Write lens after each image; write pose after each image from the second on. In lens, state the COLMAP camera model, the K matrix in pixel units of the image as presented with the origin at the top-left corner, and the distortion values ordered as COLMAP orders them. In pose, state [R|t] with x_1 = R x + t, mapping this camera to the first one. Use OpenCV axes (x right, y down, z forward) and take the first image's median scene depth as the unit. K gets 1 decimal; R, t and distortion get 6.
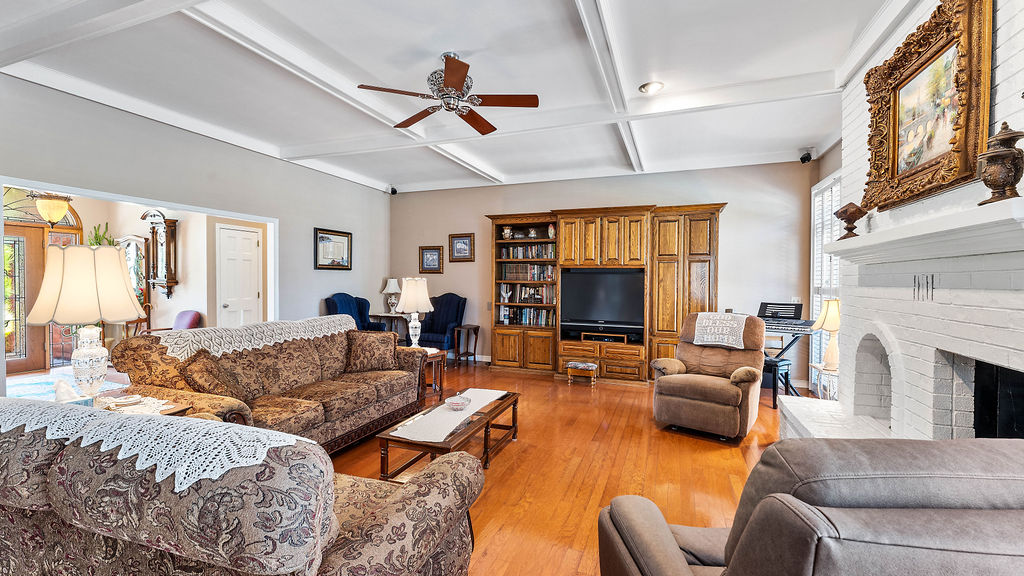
lens RADIAL K [[458.8, 0, 512.0], [0, 458.8, 288.0], [0, 0, 1]] dist [0.000063, -0.000035]
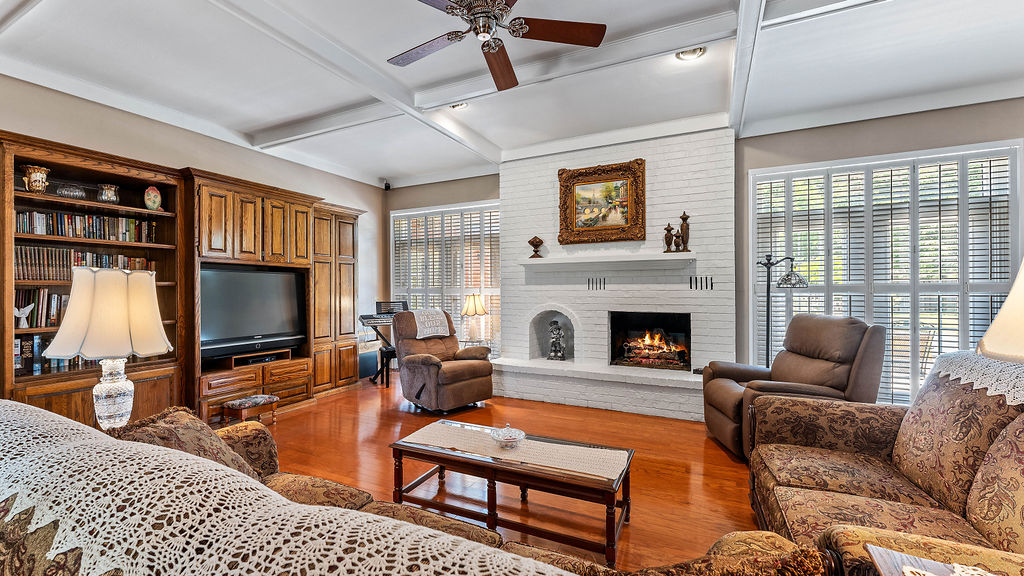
lens RADIAL K [[413.9, 0, 504.3], [0, 413.9, 285.5], [0, 0, 1]] dist [-0.001852, -0.000152]
pose [[0.063604, 0.003477, 0.997969, -0.461513], [0.023039, 0.999722, -0.004952, 0.002641], [-0.997709, 0.023307, 0.063506, 0.567714]]
